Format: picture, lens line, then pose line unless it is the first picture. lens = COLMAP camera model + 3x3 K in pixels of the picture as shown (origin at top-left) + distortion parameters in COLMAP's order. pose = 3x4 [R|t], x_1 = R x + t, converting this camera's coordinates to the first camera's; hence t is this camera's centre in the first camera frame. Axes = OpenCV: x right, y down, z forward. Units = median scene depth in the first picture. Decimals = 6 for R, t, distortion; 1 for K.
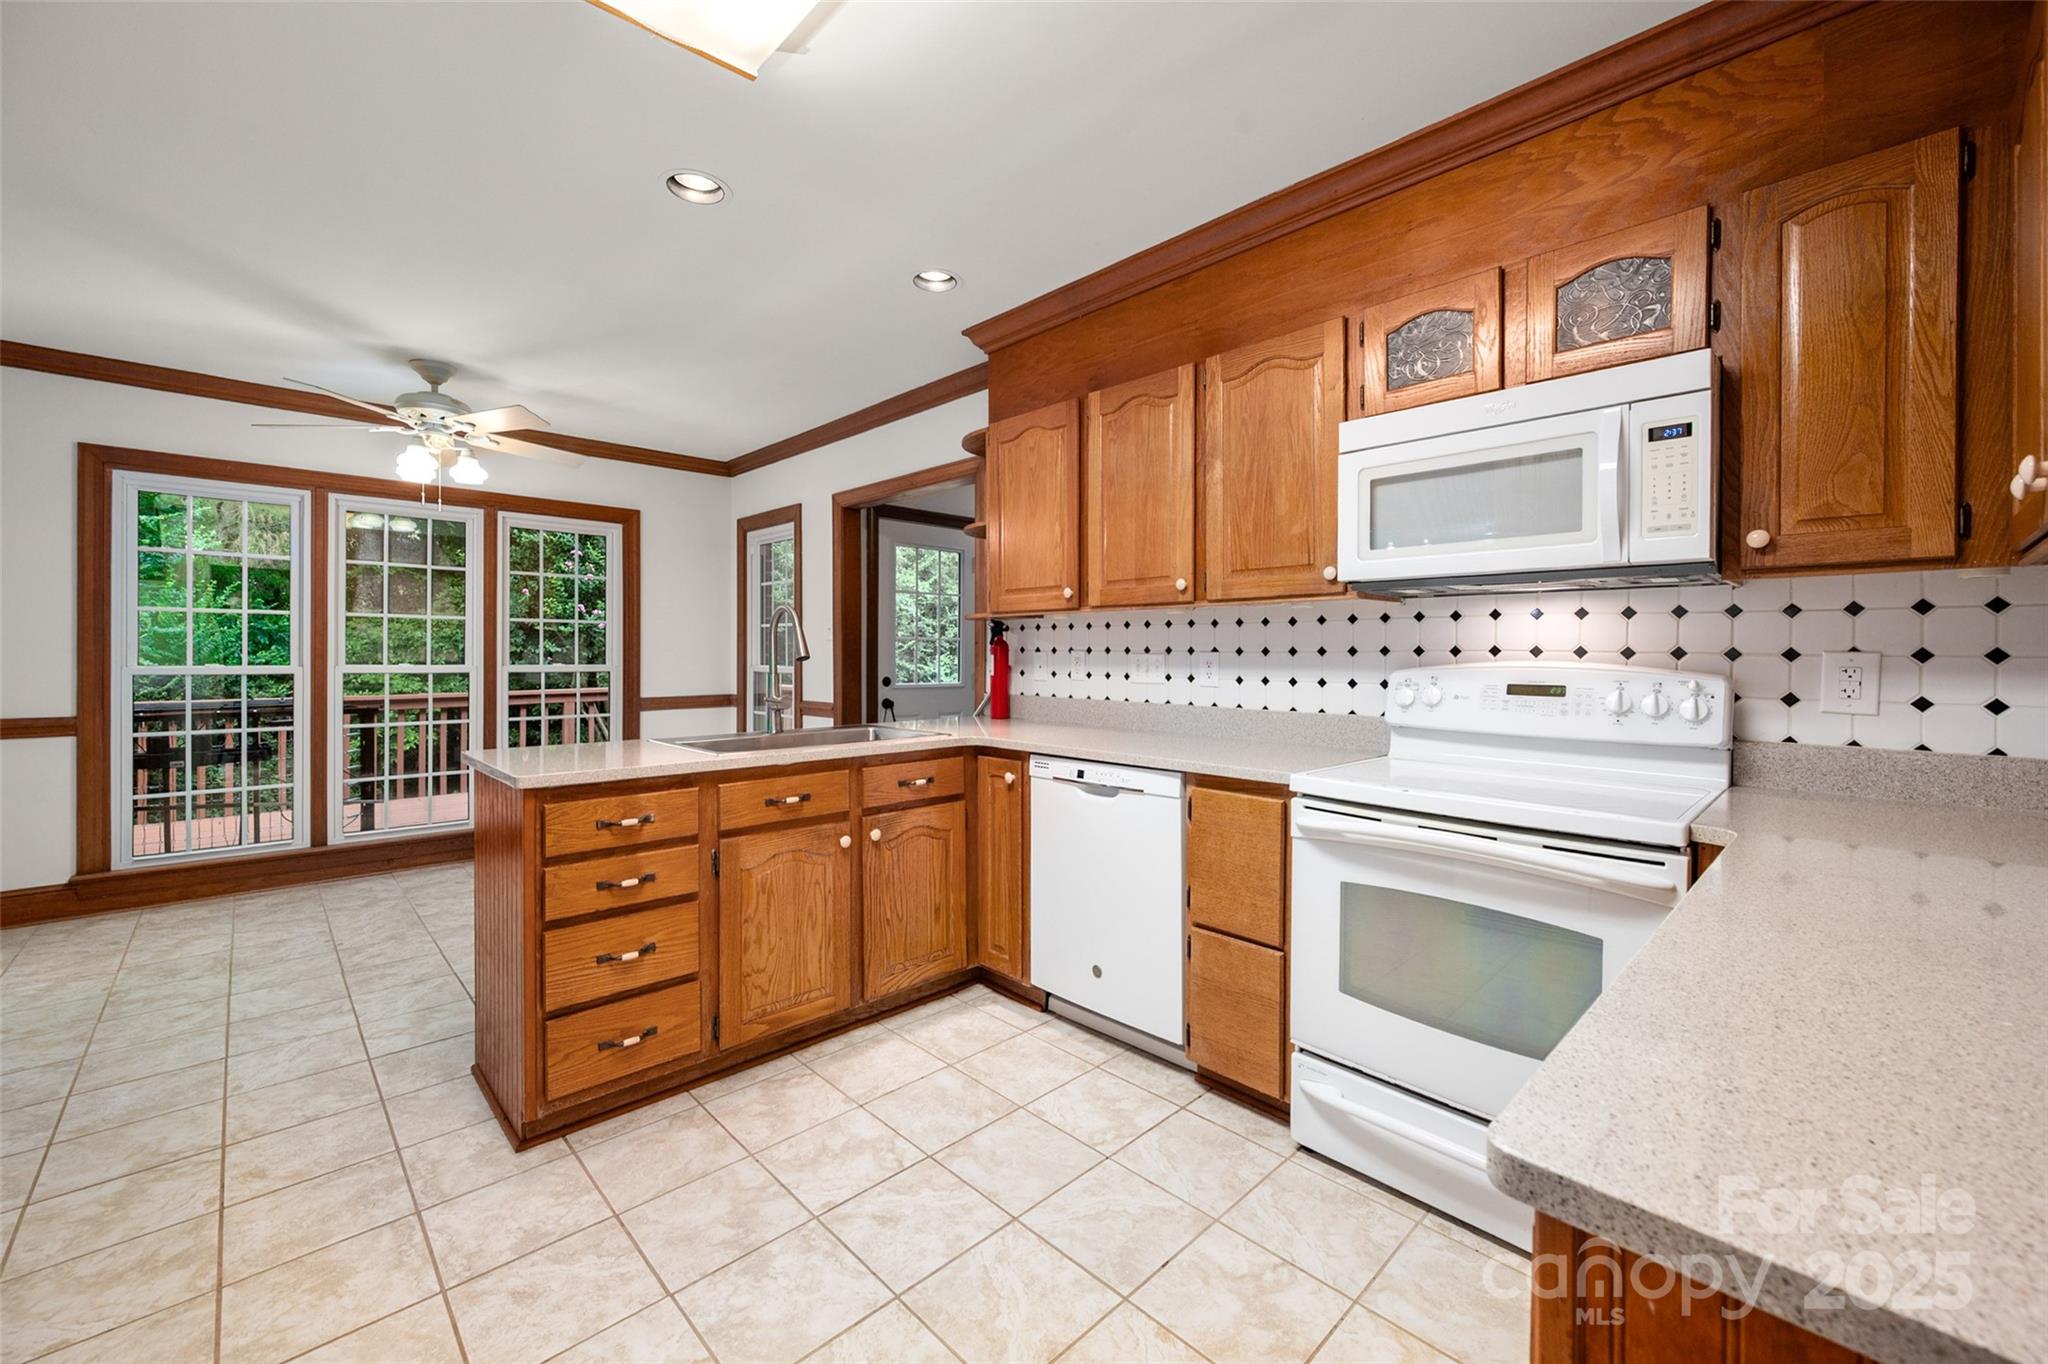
lens RADIAL K [[816.4, 0, 1023.4], [0, 816.4, 650.7], [0, 0, 1]] dist [0.000178, -0.000102]
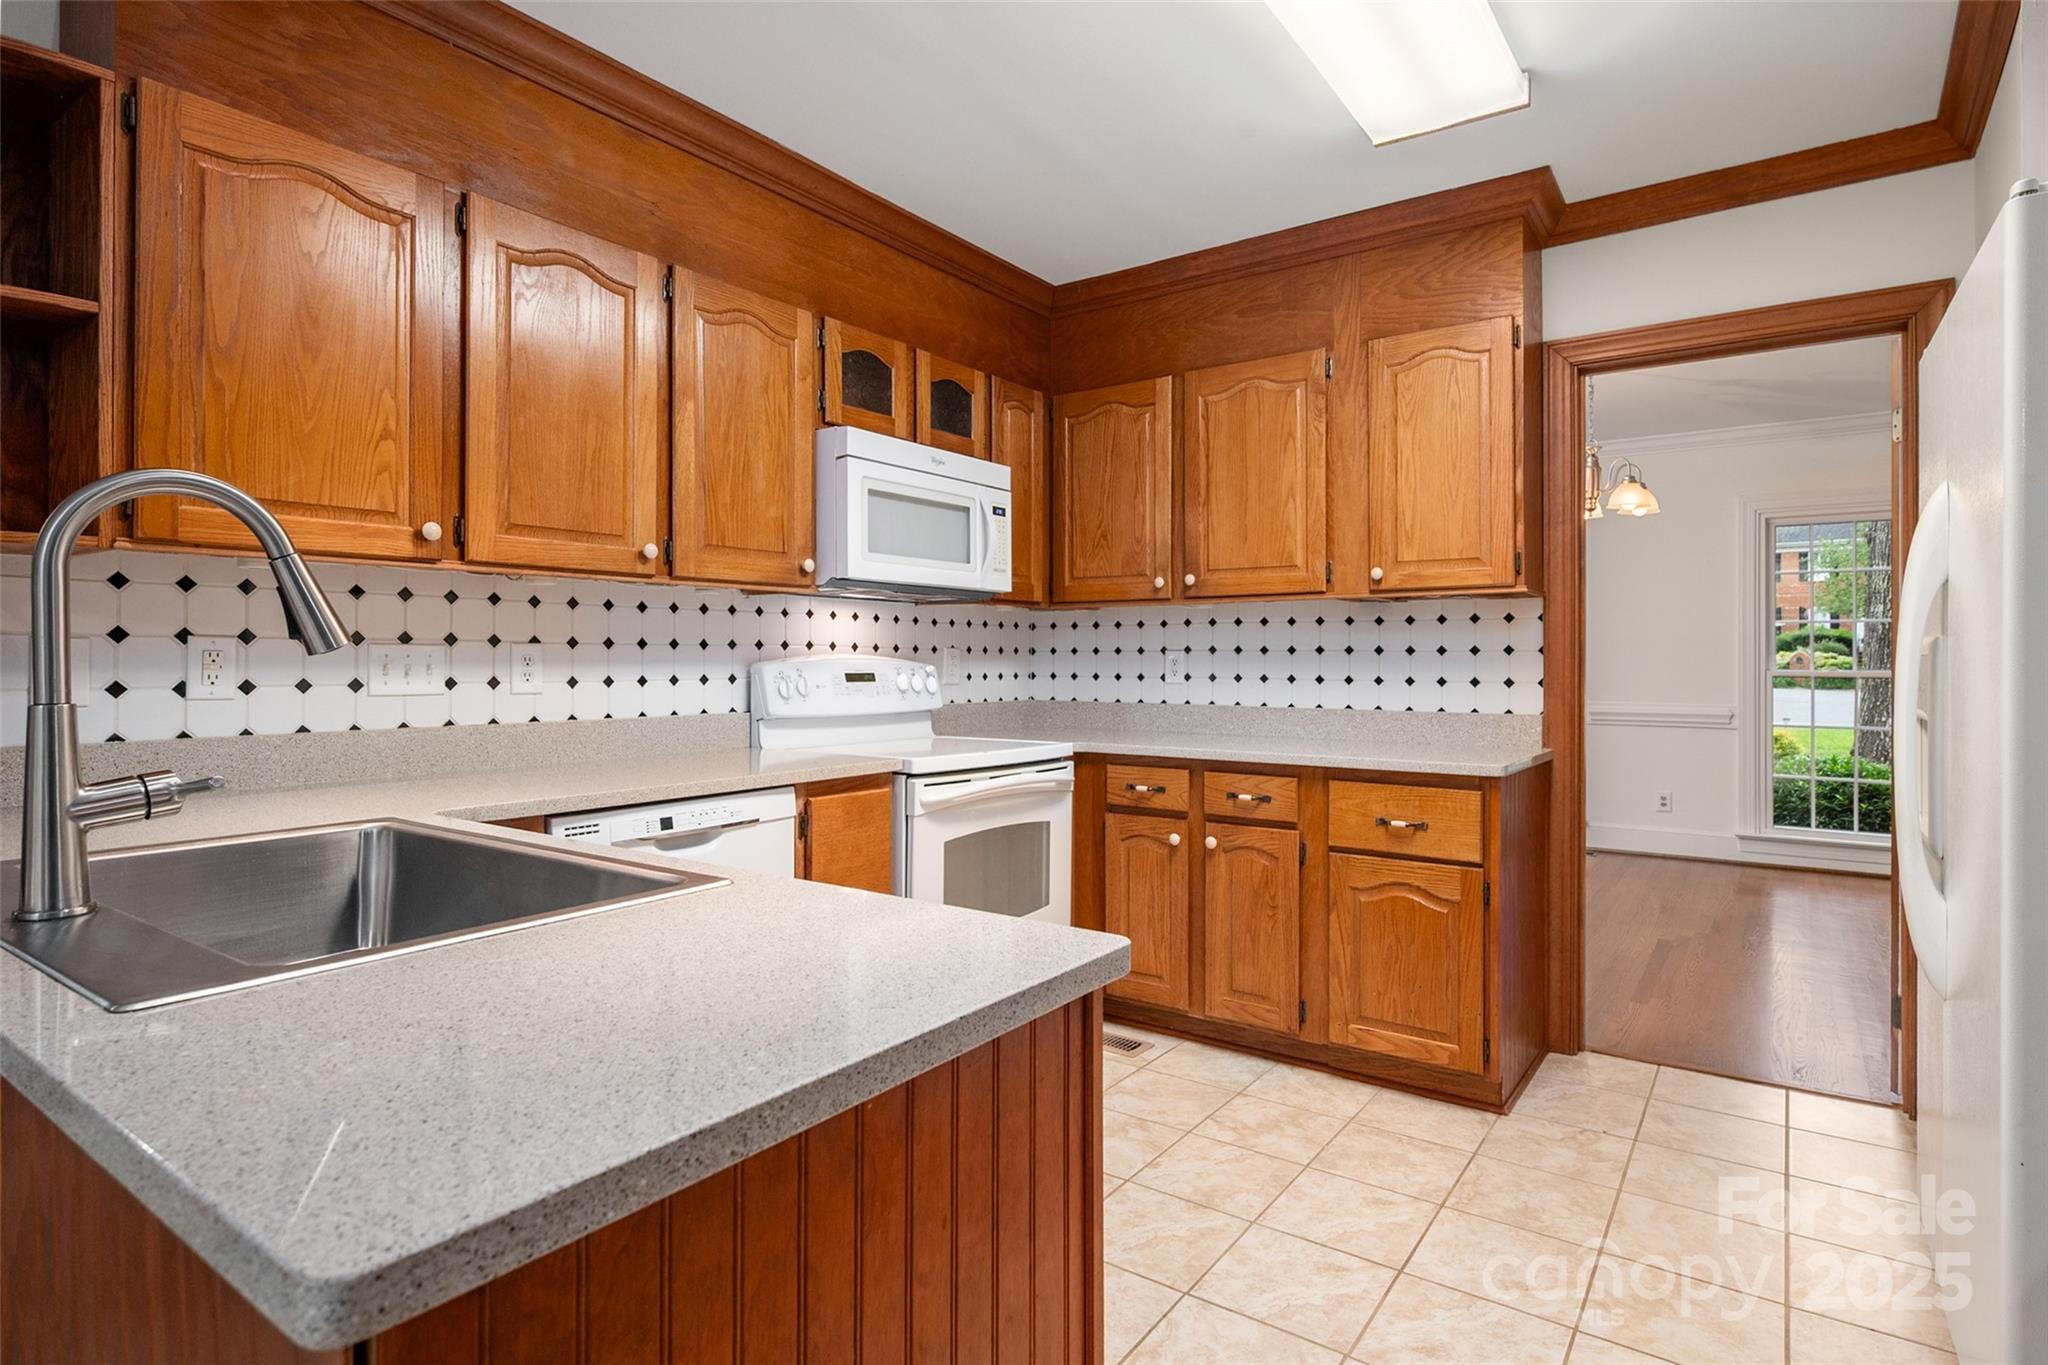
lens RADIAL K [[1062.4, 0, 1028.1], [0, 1062.4, 656.3], [0, 0, 1]] dist [-0.000616, -0.000110]
pose [[-0.185825, -0.001449, 0.982582, -0.930245], [-0.005035, 0.999987, 0.000522, 0.012993], [-0.982570, -0.004850, -0.185830, 0.962702]]
